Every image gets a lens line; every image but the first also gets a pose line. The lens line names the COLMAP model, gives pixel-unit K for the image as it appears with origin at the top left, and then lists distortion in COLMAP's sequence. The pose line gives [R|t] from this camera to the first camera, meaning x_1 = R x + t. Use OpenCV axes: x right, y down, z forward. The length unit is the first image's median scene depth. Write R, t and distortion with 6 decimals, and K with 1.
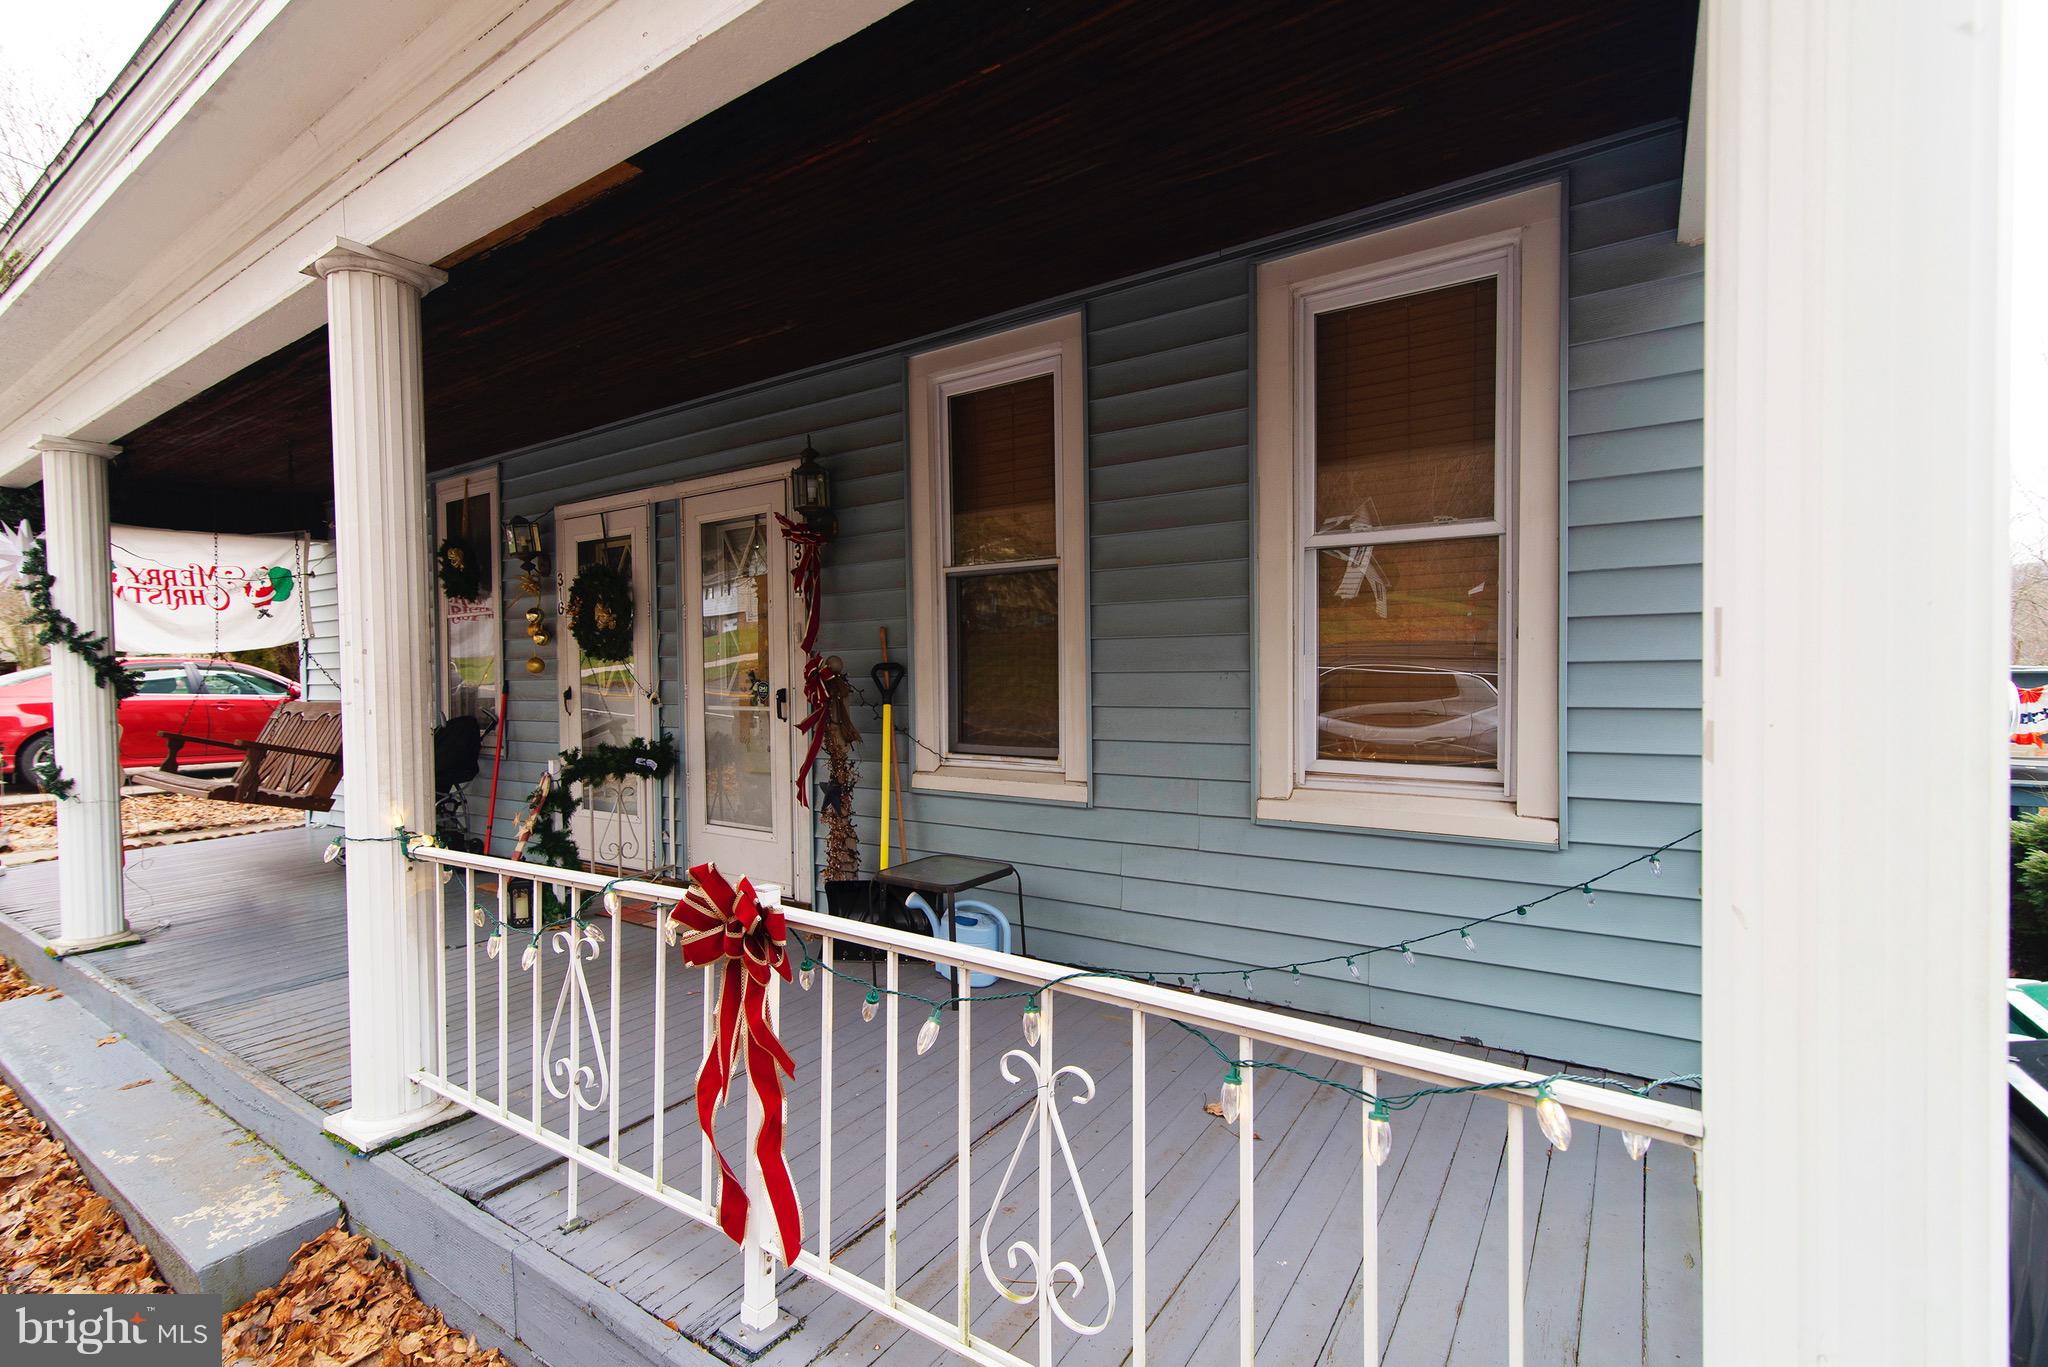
lens RADIAL K [[926.2, 0, 1016.4], [0, 926.2, 689.5], [0, 0, 1]] dist [0.013859, -0.001373]
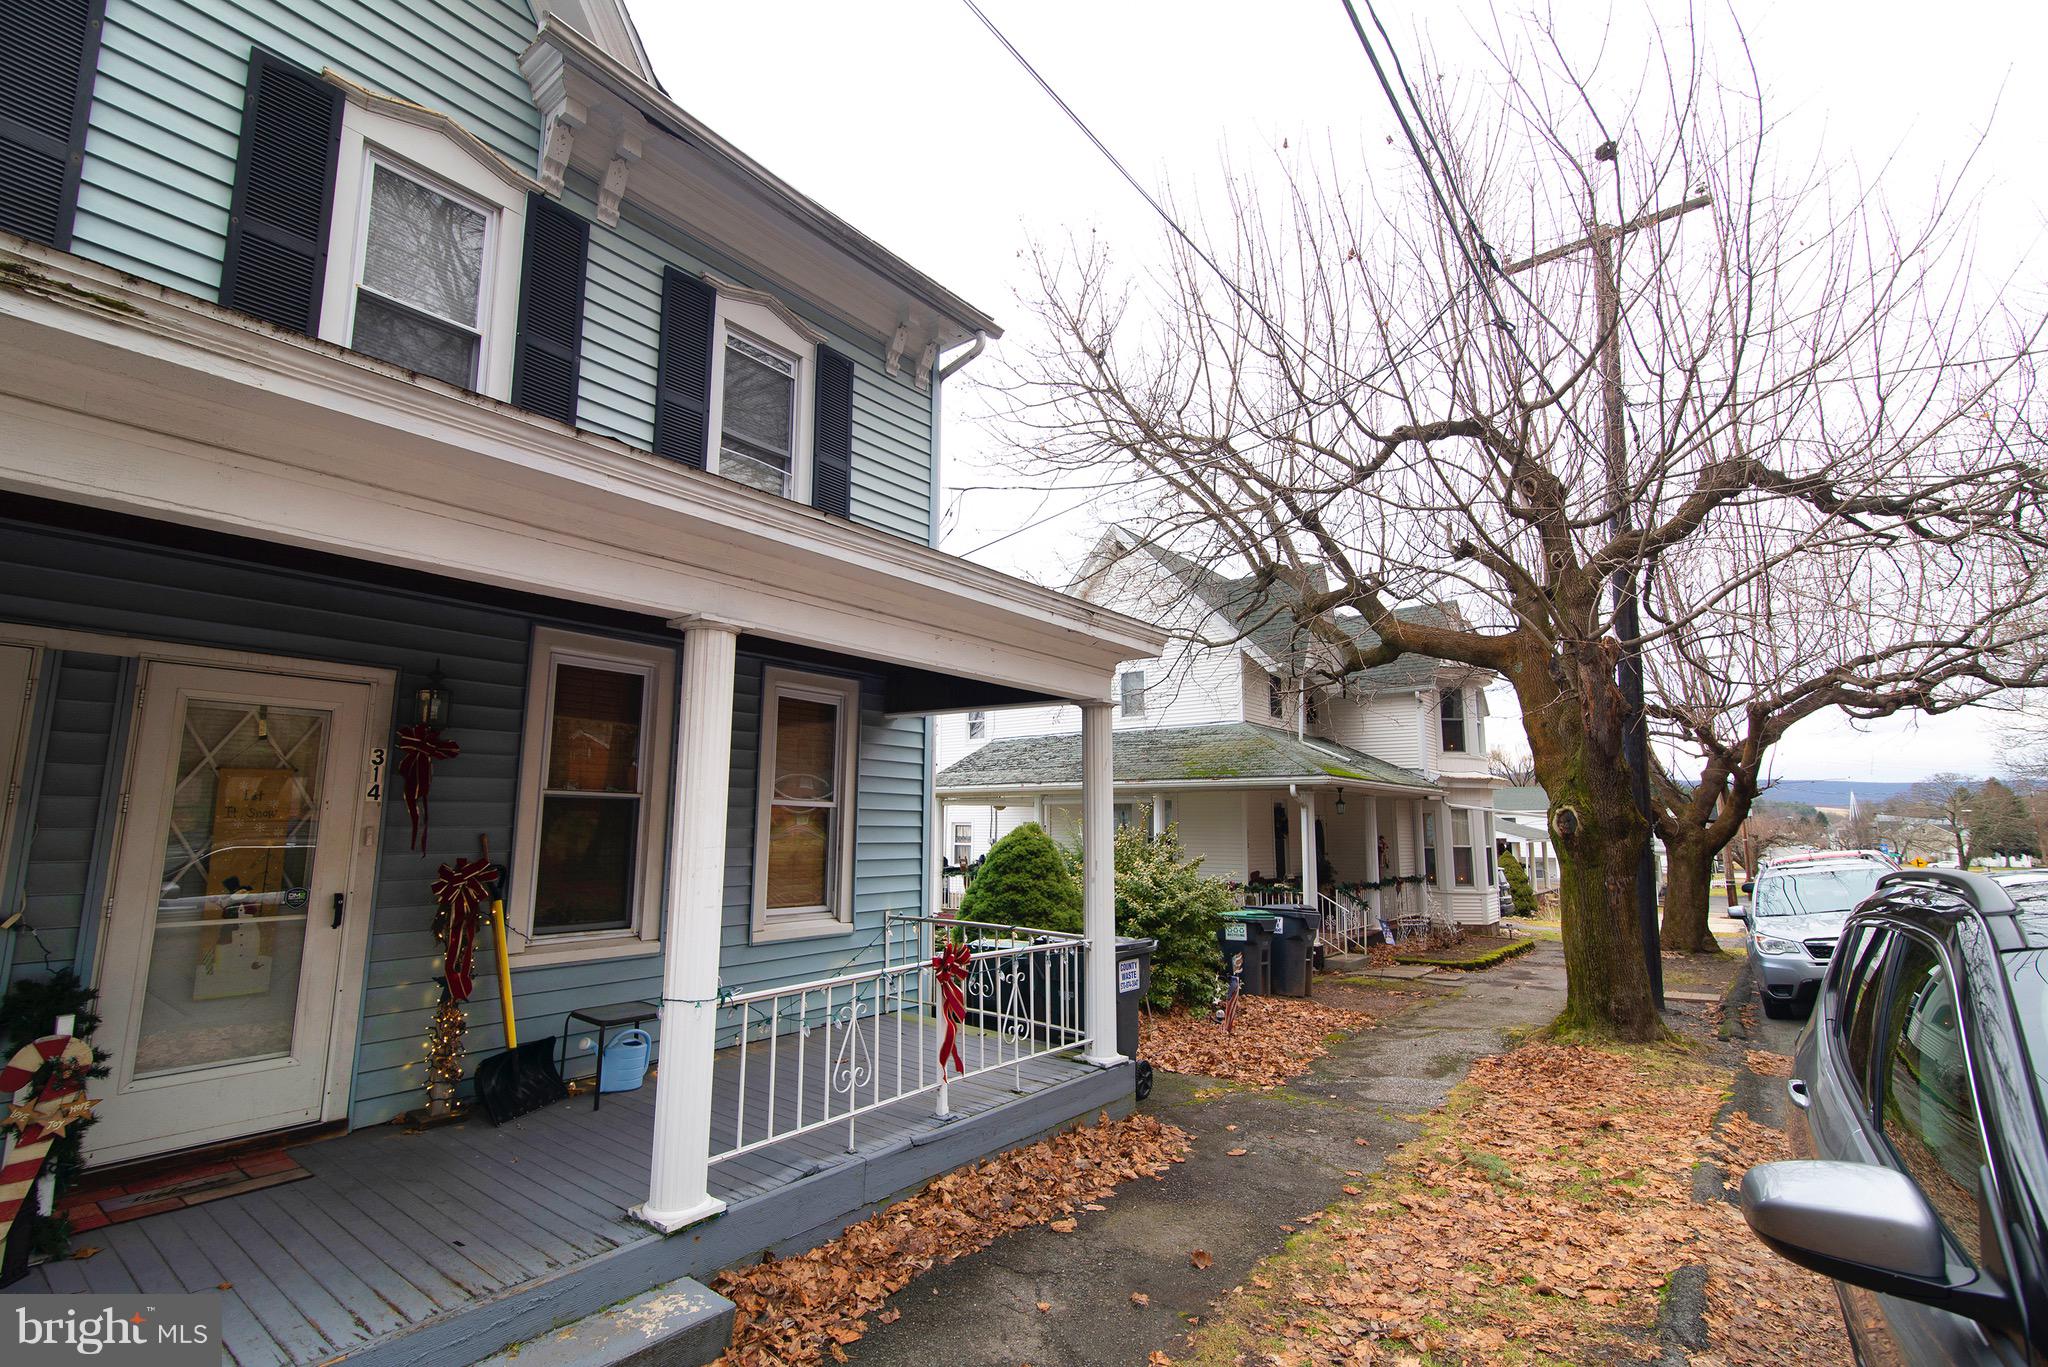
lens RADIAL K [[926.2, 0, 1015.4], [0, 926.2, 685.9], [0, 0, 1]] dist [0.013859, -0.001373]
pose [[0.070231, 0.159248, 0.984737, -1.364923], [0.006570, 0.987080, -0.160096, -0.062947], [-0.997509, 0.017713, 0.068277, 0.241800]]
